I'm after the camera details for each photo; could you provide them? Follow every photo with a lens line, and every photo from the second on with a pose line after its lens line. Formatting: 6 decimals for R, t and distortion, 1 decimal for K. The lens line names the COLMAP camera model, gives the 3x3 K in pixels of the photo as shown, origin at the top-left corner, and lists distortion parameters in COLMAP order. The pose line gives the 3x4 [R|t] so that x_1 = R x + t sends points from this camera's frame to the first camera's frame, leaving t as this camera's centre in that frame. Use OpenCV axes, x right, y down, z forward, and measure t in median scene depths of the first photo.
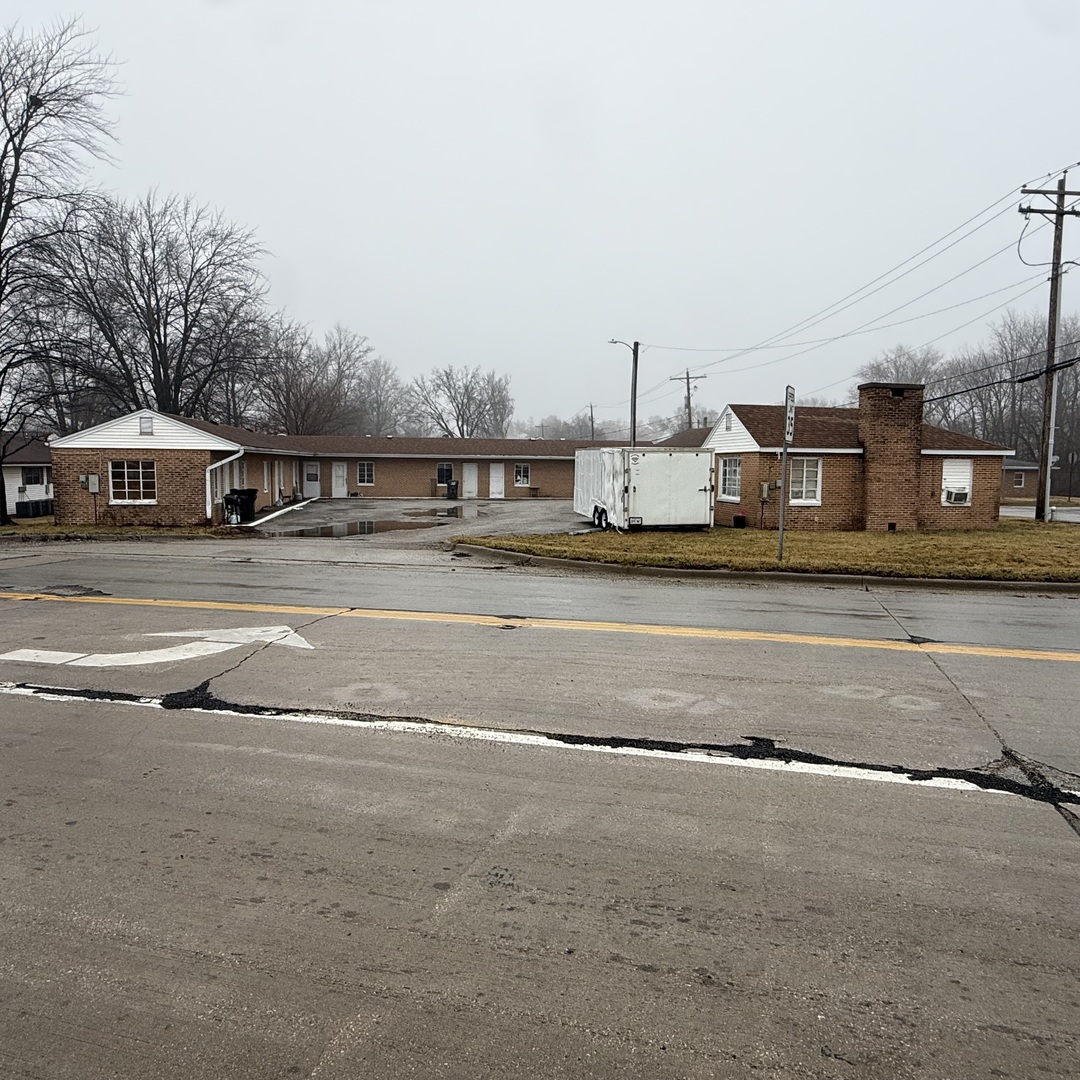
lens RADIAL K [[800.8, 0, 538.4], [0, 800.8, 540.0], [0, 0, 1]] dist [0.000184, 0.001085]
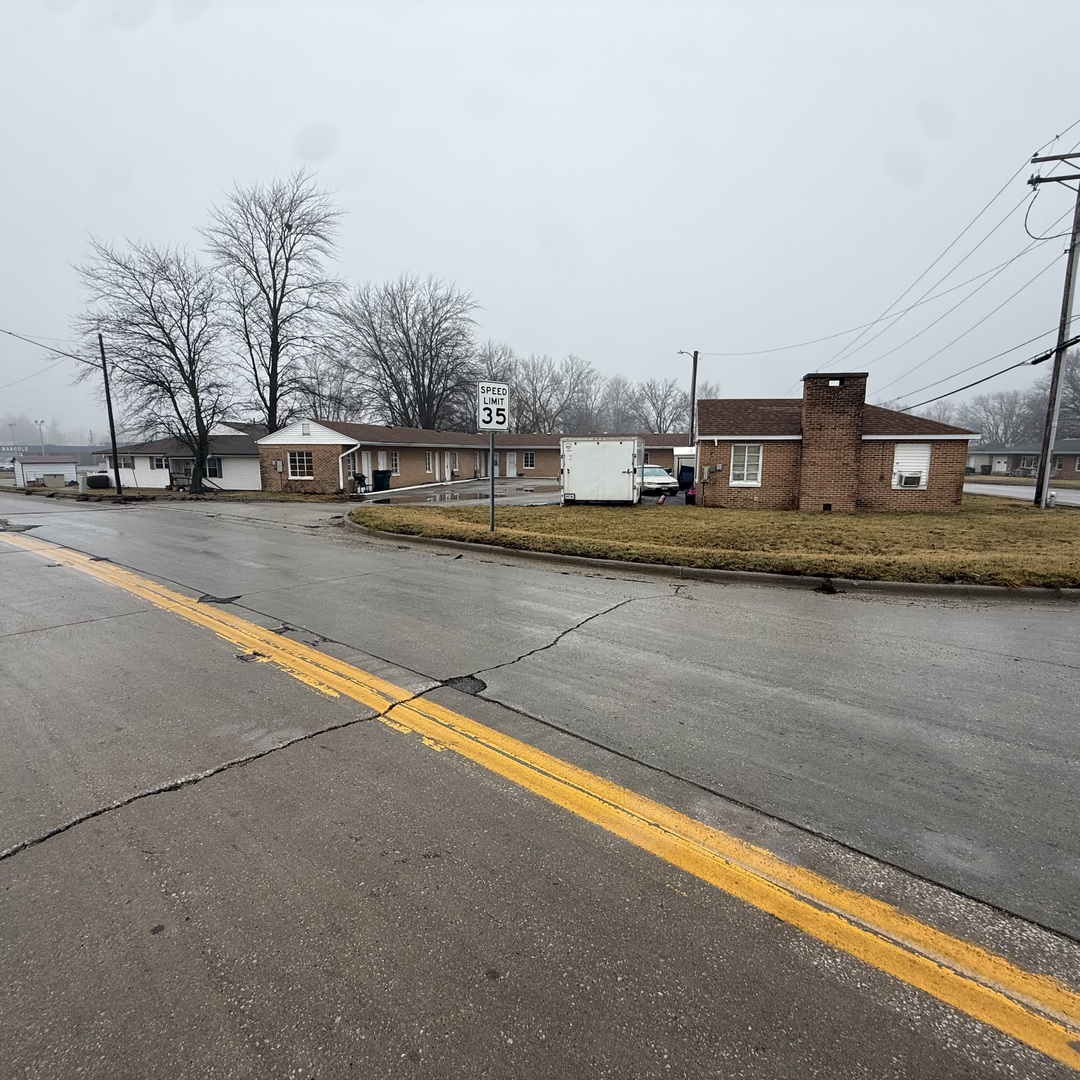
lens RADIAL K [[569.6, 0, 539.0], [0, 569.6, 544.8], [0, 0, 1]] dist [0.001804, -0.001719]
pose [[0.922968, 0.054133, -0.381052, 0.366604], [-0.029926, 0.997156, 0.069172, -0.007497], [0.383712, -0.052440, 0.921962, 0.130756]]
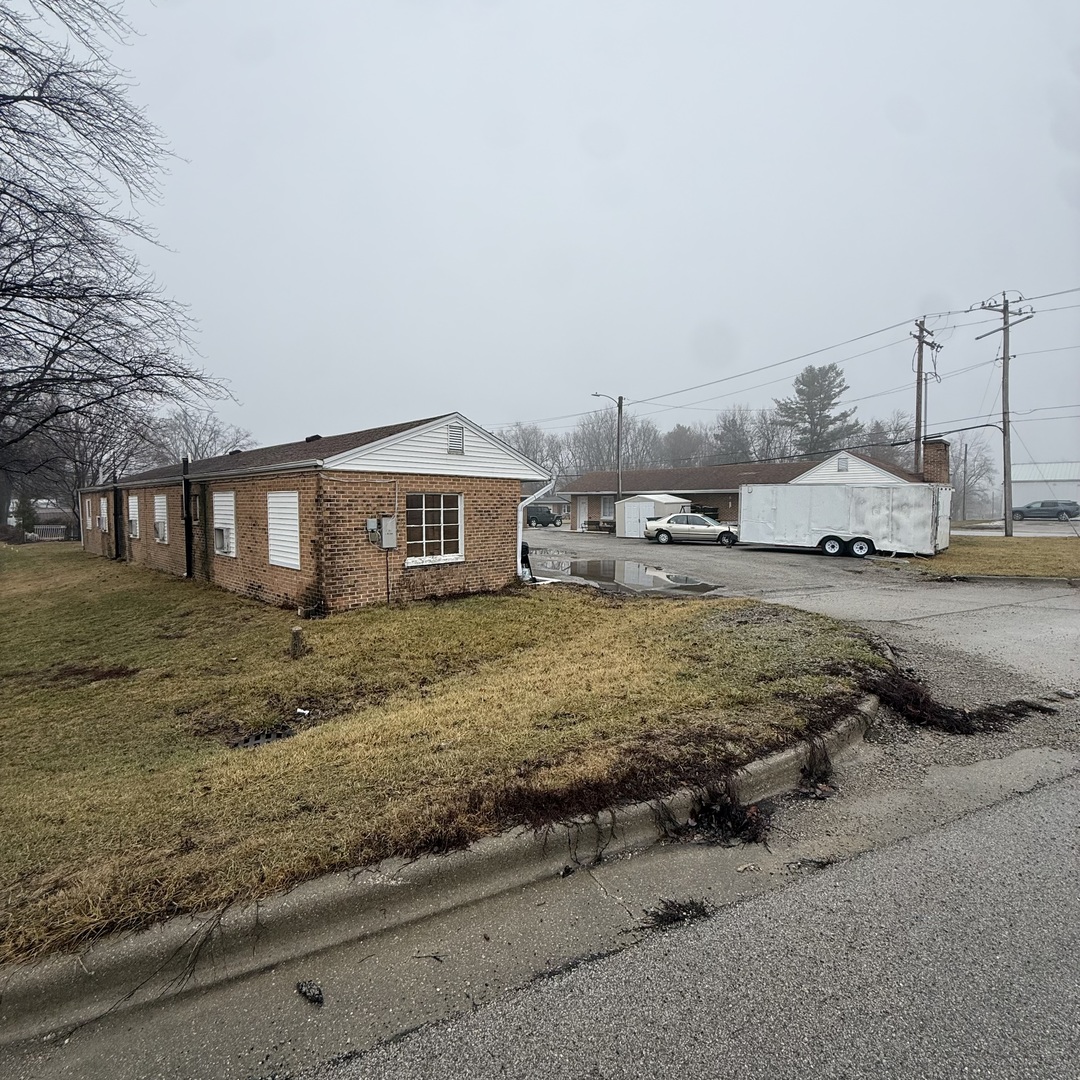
lens RADIAL K [[569.6, 0, 544.2], [0, 569.6, 536.3], [0, 0, 1]] dist [0.001804, -0.001719]
pose [[0.805362, -0.041467, 0.591332, -0.696597], [0.062236, 0.997952, -0.014781, -0.053707], [-0.589508, 0.048707, 0.806293, 0.587390]]
